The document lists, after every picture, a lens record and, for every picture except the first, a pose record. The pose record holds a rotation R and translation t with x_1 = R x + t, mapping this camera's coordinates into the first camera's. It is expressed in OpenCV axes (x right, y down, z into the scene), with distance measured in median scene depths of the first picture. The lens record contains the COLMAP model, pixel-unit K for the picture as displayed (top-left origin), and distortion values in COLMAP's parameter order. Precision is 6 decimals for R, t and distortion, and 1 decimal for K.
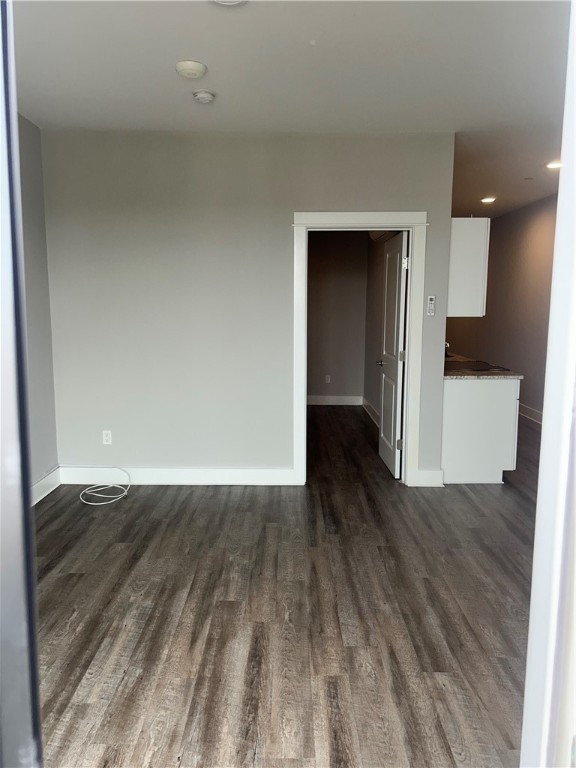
lens RADIAL K [[584.1, 0, 288.7], [0, 584.1, 383.7], [0, 0, 1]] dist [0.027771, -0.033287]
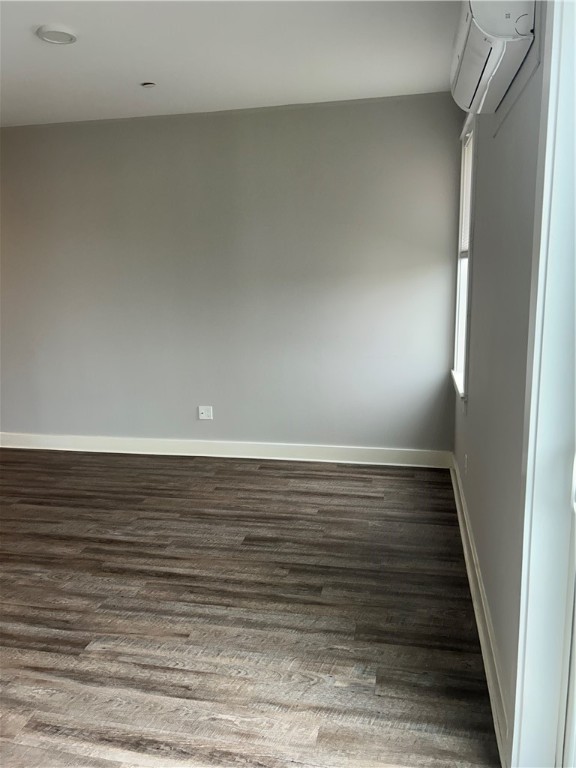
lens RADIAL K [[584.1, 0, 288.8], [0, 584.1, 383.4], [0, 0, 1]] dist [0.027771, -0.033287]
pose [[0.205823, -0.204605, 0.956961, -0.621876], [0.161886, 0.971544, 0.172904, -0.102901], [-0.965106, 0.119330, 0.233089, 0.355848]]
